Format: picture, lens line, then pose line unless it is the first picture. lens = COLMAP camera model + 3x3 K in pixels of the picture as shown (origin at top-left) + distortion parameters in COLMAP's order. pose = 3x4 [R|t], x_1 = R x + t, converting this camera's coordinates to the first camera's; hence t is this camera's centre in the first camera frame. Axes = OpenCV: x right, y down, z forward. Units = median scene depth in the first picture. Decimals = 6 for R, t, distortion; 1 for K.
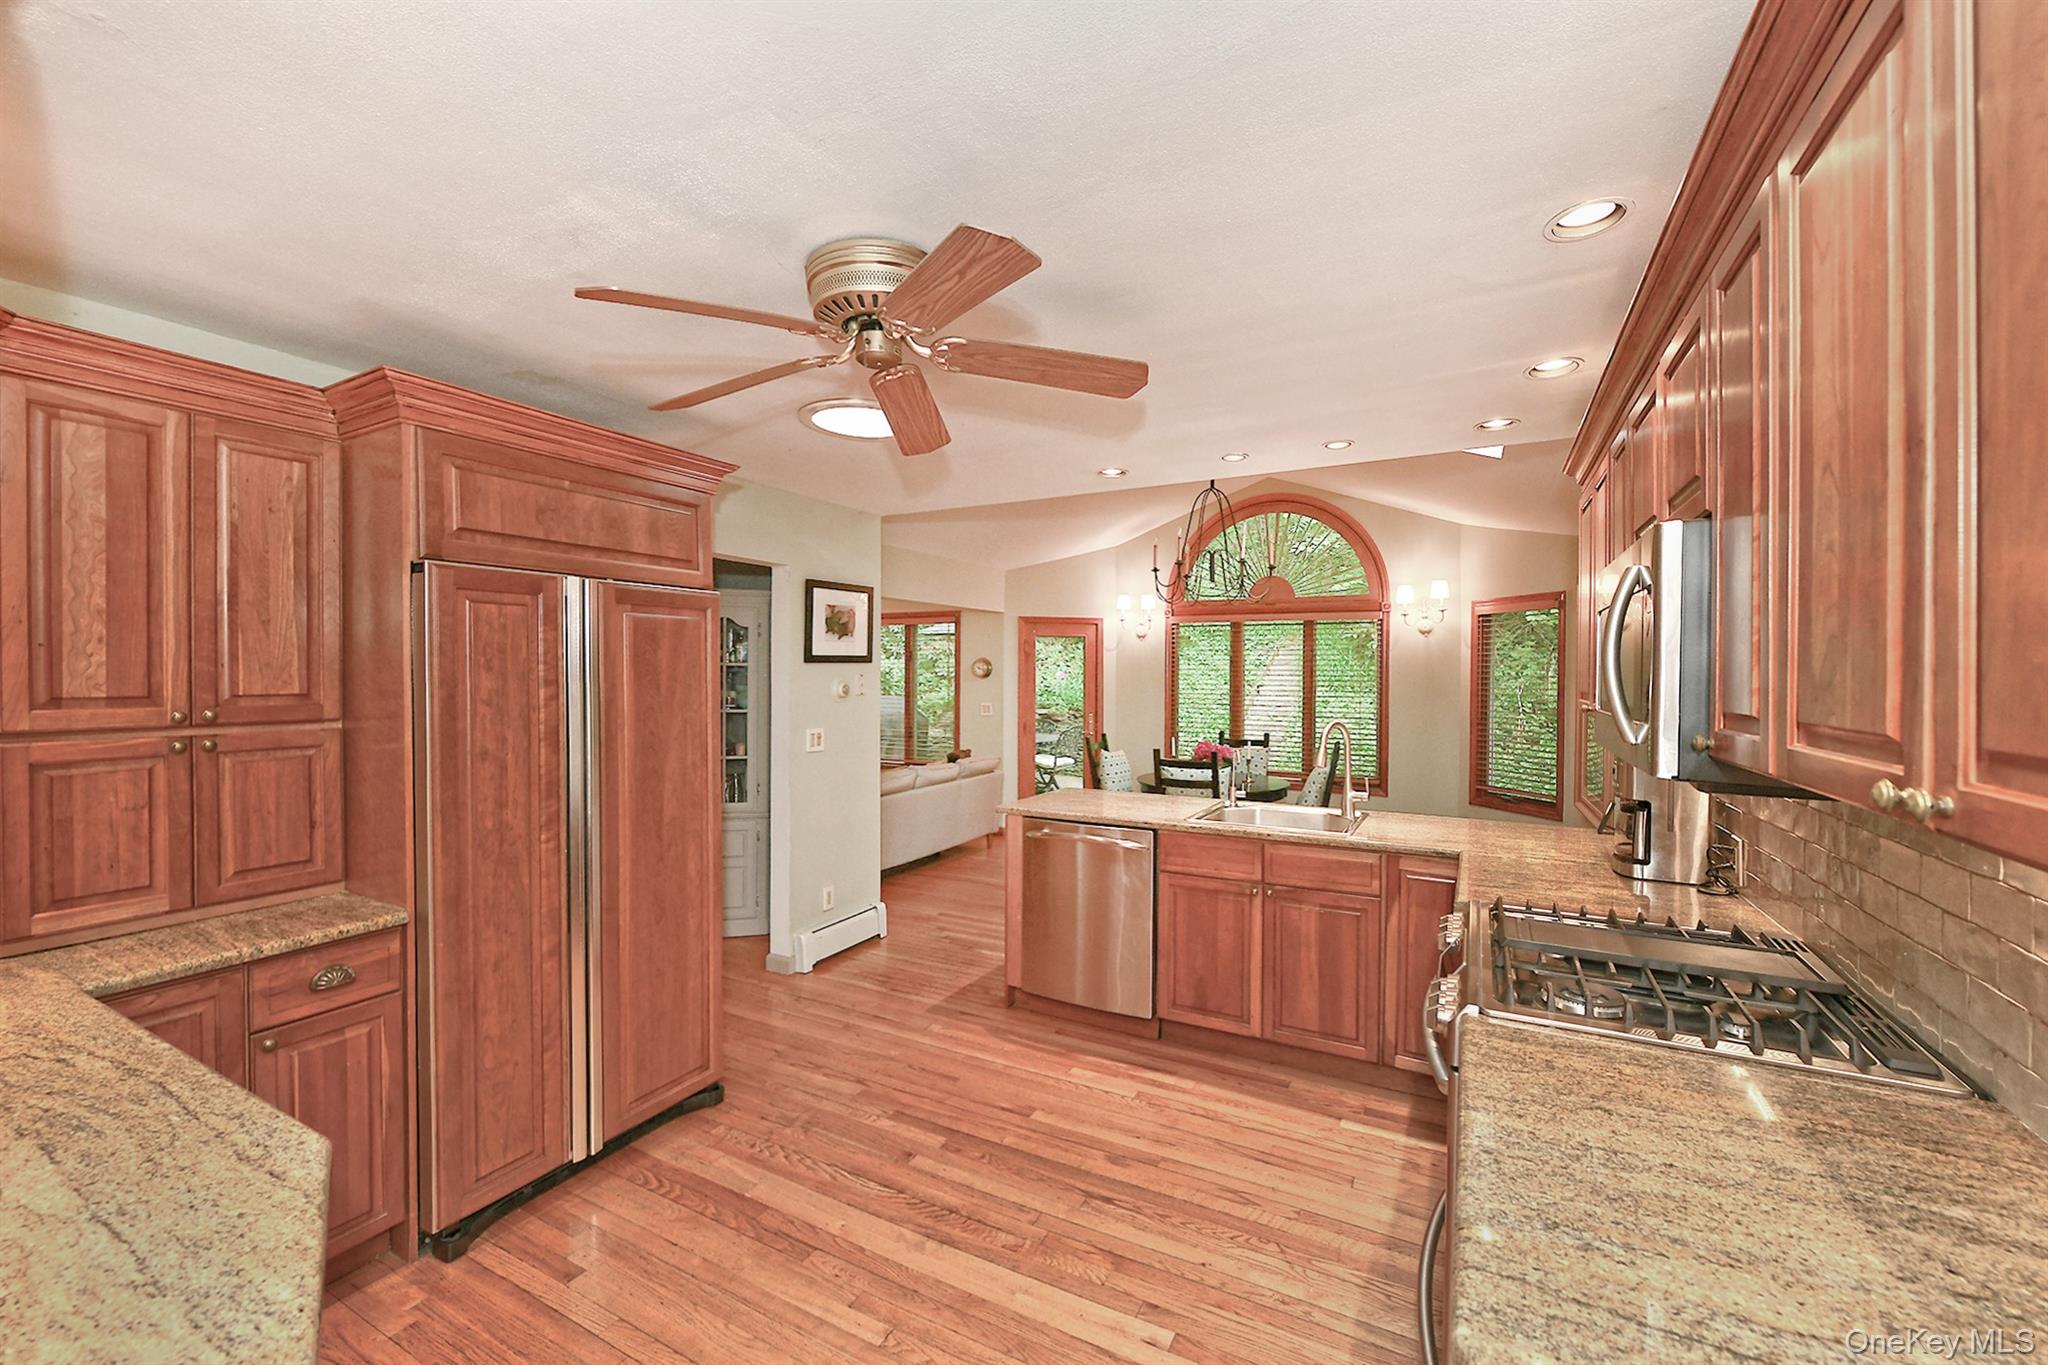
lens RADIAL K [[846.8, 0, 996.1], [0, 846.8, 718.6], [0, 0, 1]] dist [-0.007779, 0.000928]
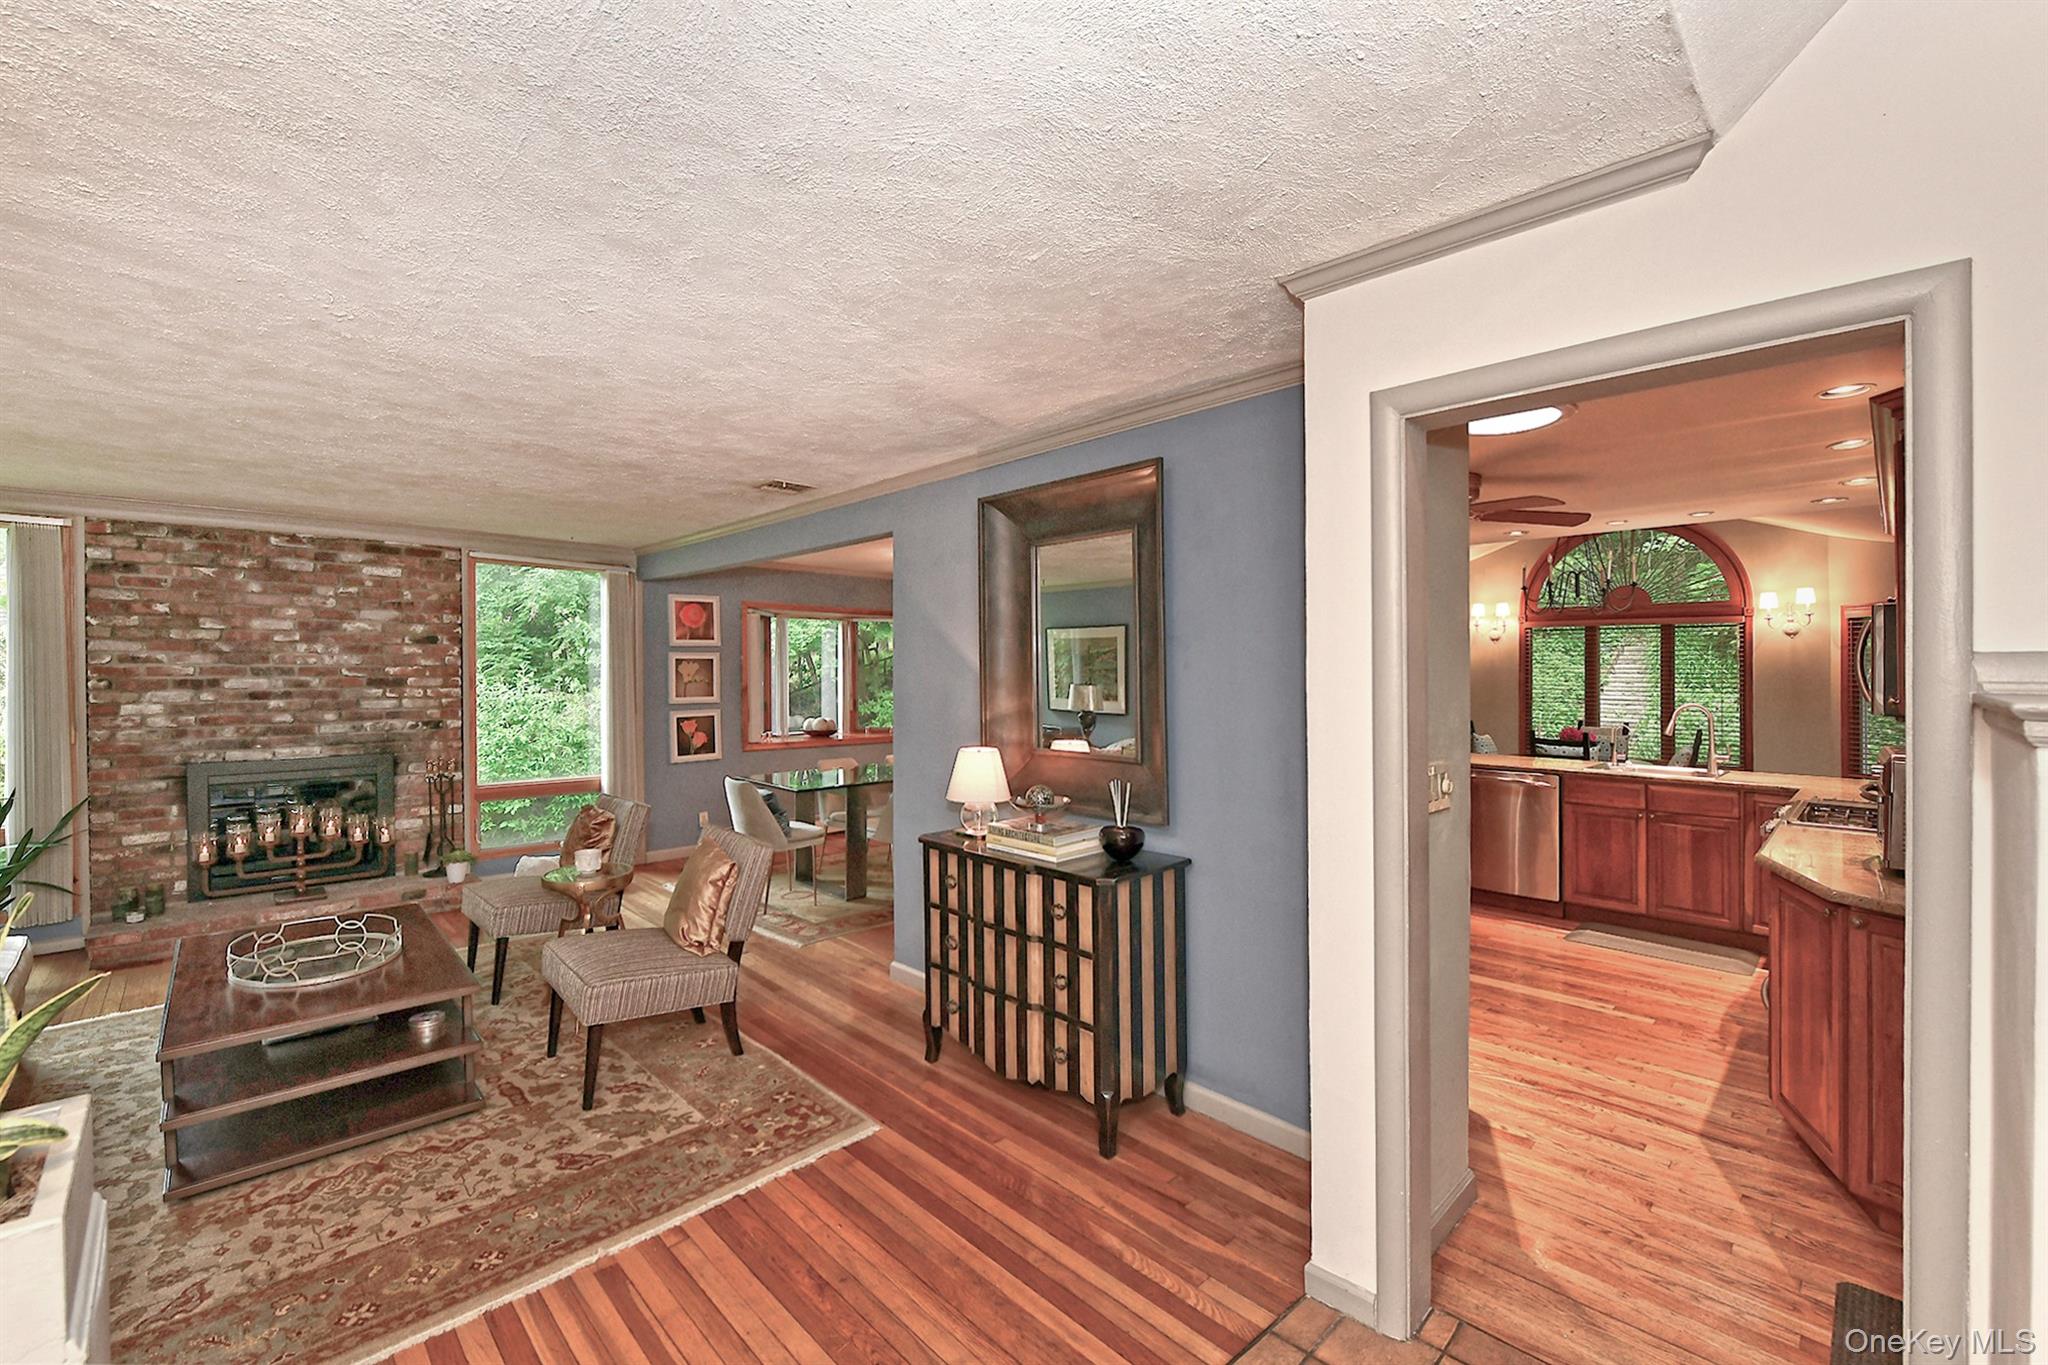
lens RADIAL K [[846.8, 0, 1018.0], [0, 846.8, 704.0], [0, 0, 1]] dist [-0.007779, 0.000928]
pose [[0.959072, 0.005910, -0.283099, -0.329079], [-0.010355, 0.999845, -0.014206, 0.039755], [0.282971, 0.016556, 0.958985, -0.742805]]
